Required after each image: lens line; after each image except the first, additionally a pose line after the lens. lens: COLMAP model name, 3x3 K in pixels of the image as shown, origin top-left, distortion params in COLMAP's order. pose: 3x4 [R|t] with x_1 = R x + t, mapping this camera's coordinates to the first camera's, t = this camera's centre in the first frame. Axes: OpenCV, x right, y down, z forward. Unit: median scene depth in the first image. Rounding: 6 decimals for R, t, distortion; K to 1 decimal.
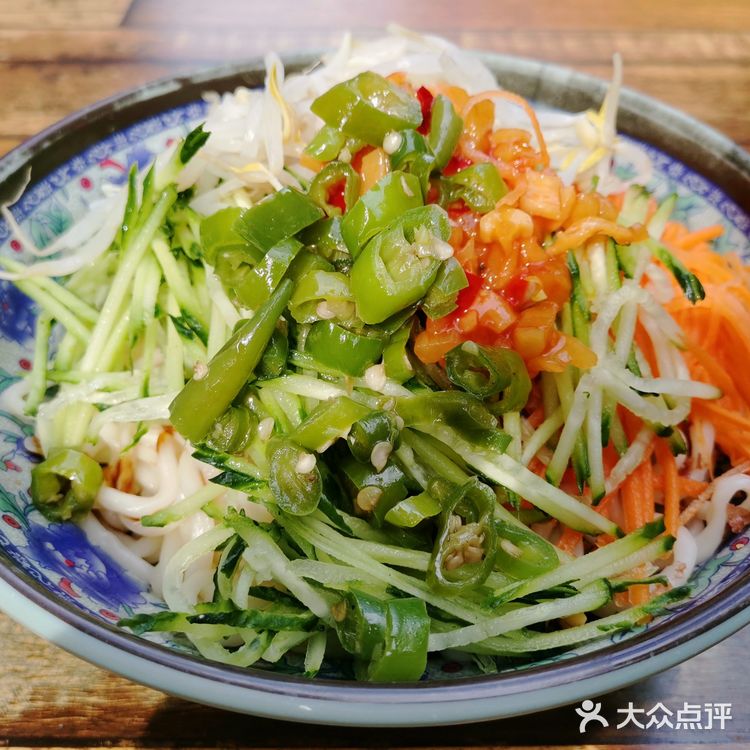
lens RADIAL K [[790.3, 0, 376.1], [0, 790.3, 340.3], [0, 0, 1]] dist [-0.002070, -0.077414]
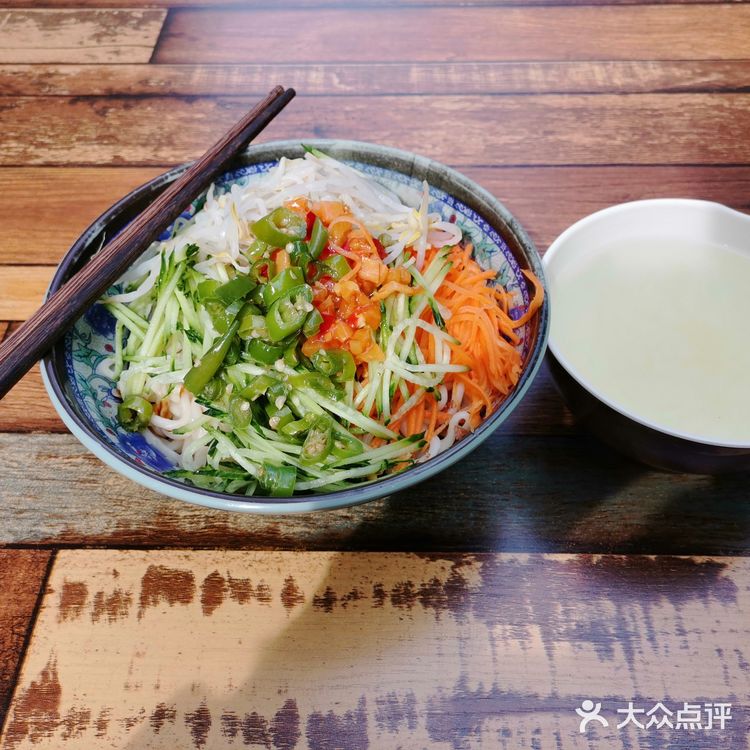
lens RADIAL K [[790.3, 0, 376.1], [0, 790.3, 340.3], [0, 0, 1]] dist [-0.002070, -0.077414]
pose [[0.999026, 0.001909, -0.044087, 0.322664], [0.002551, 0.994896, 0.100878, -0.214110], [0.044055, -0.100892, 0.993922, -0.998059]]
